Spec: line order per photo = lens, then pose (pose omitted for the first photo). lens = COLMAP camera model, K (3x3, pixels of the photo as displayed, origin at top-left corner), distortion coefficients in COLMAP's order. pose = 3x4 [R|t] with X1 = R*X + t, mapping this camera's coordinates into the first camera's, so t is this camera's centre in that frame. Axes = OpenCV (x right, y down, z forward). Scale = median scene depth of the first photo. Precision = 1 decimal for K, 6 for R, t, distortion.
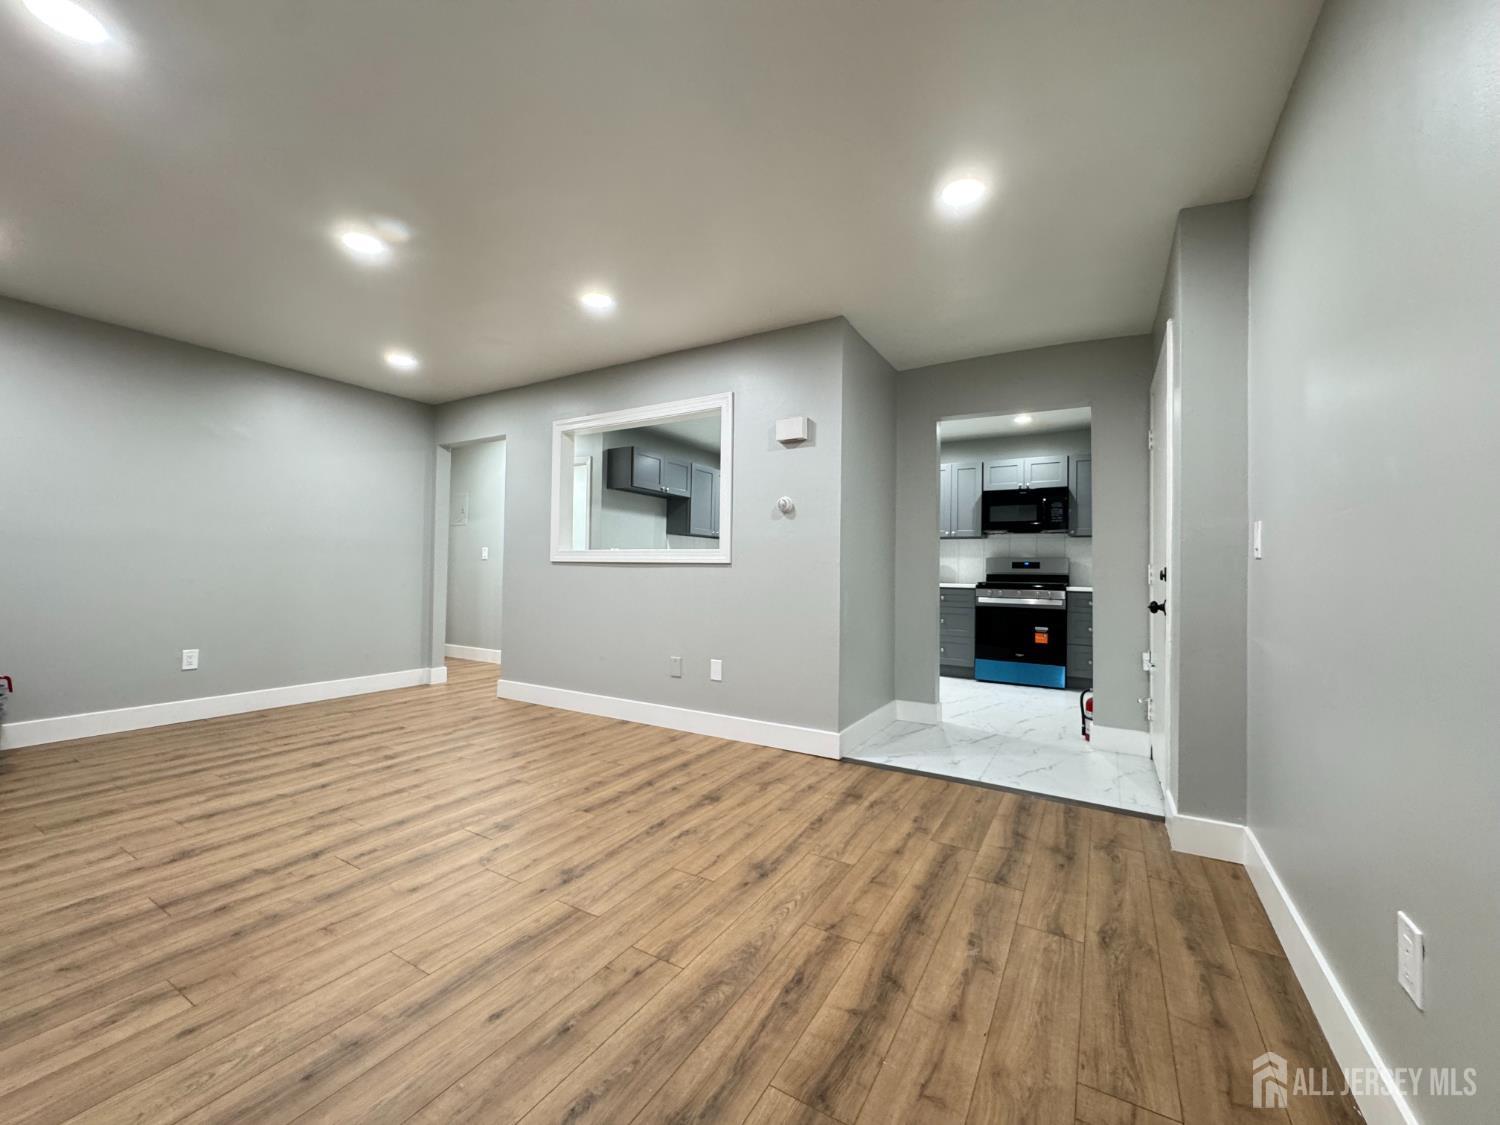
lens RADIAL K [[600.9, 0, 750.0], [0, 600.9, 562.5], [0, 0, 1]] dist [-0.003886, -0.000002]
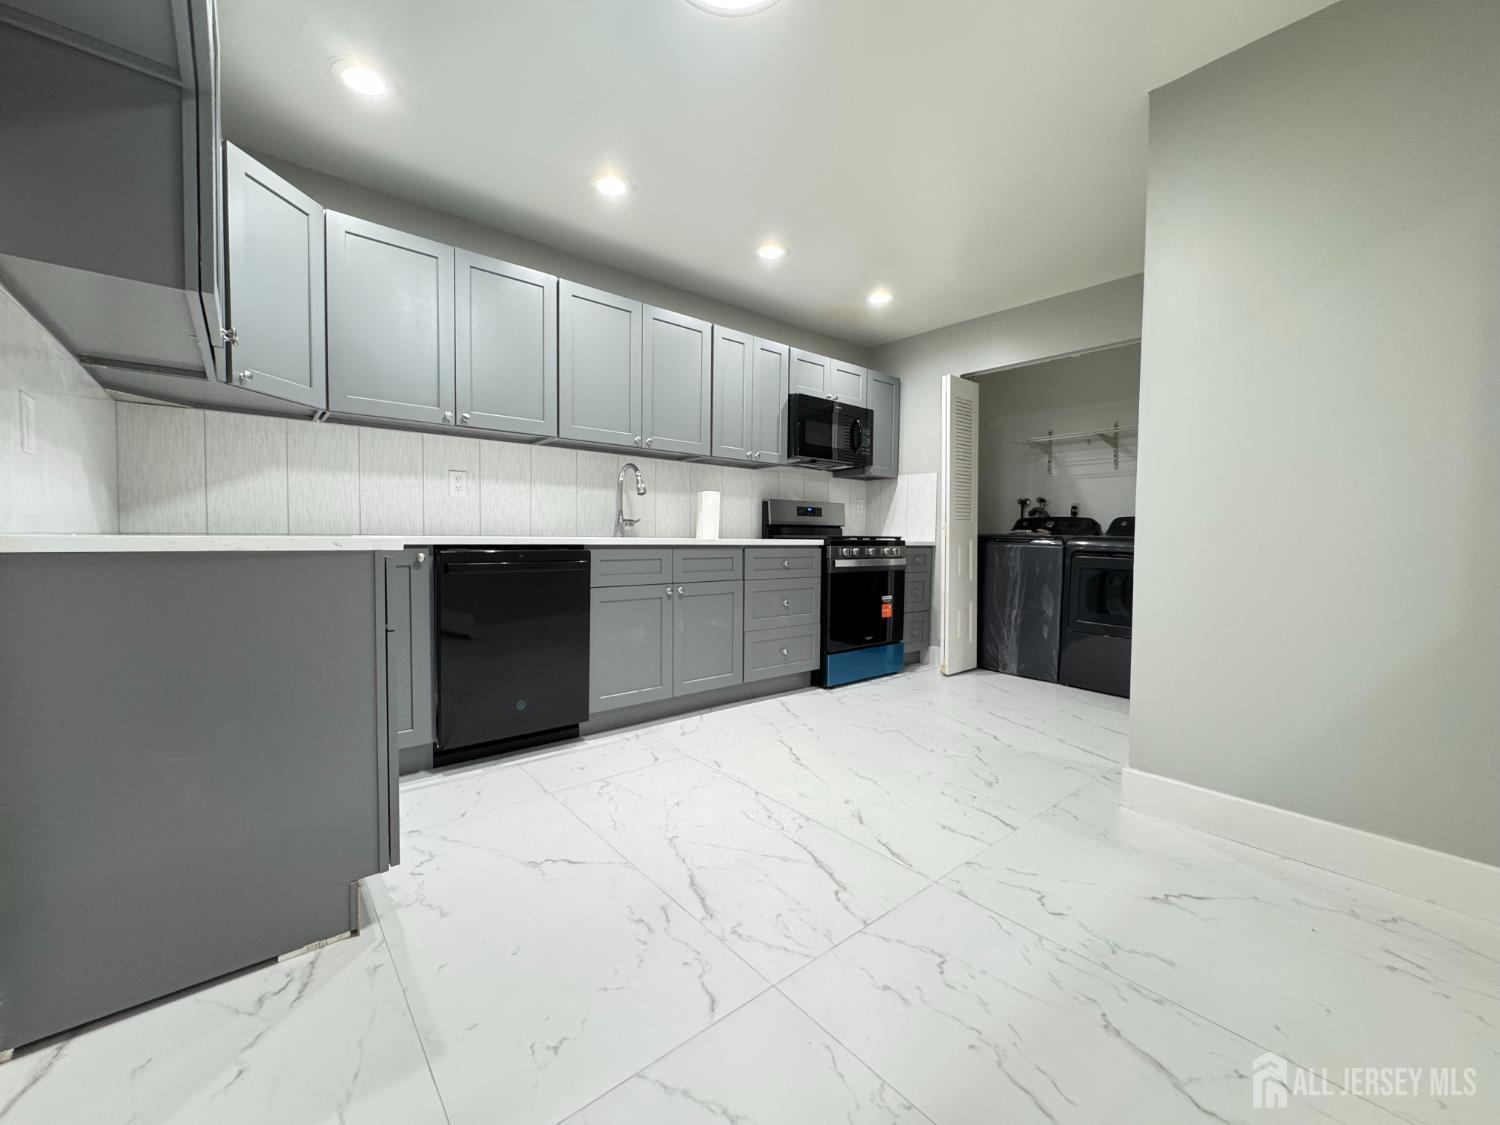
lens RADIAL K [[600.9, 0, 750.0], [0, 600.9, 562.5], [0, 0, 1]] dist [-0.003886, -0.000002]
pose [[0.330267, -0.051976, 0.942455, -0.249524], [-0.017694, 0.997966, 0.061238, 0.023085], [-0.943722, -0.036901, 0.328676, 0.862576]]
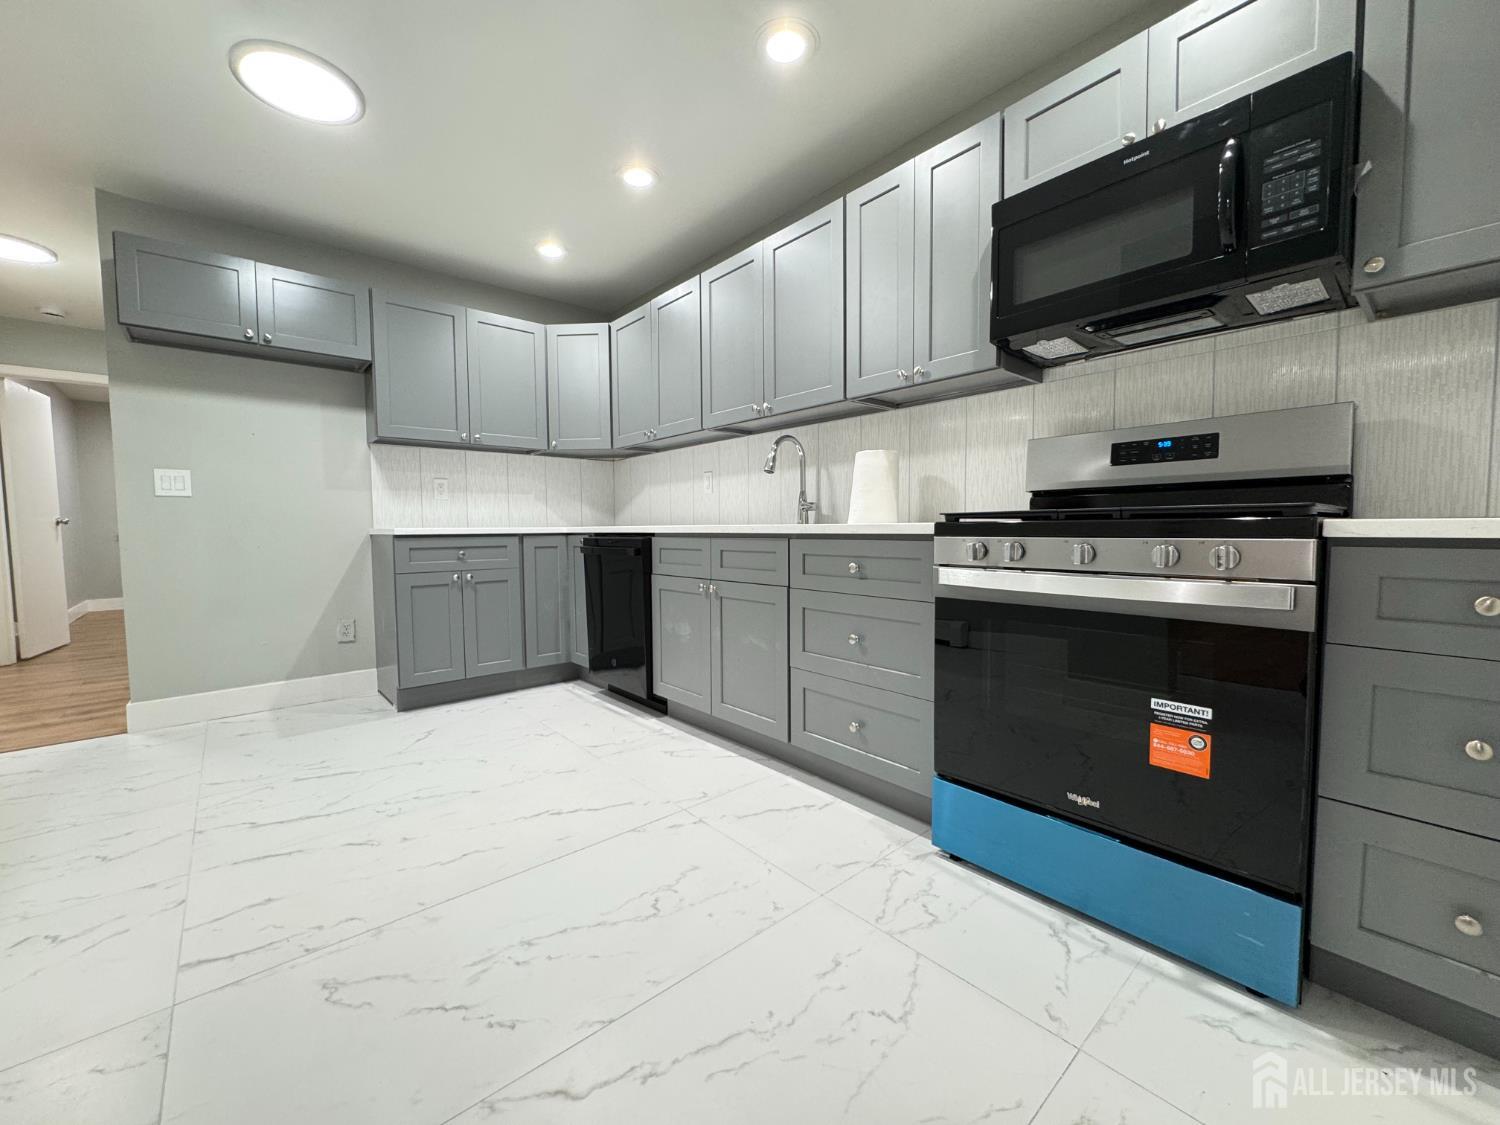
lens RADIAL K [[600.9, 0, 750.0], [0, 600.9, 562.5], [0, 0, 1]] dist [-0.003886, -0.000002]
pose [[0.947627, -0.005174, -0.319338, 0.380471], [0.027568, 0.997462, 0.065647, 0.034338], [0.318188, -0.071012, 0.945364, 0.696563]]
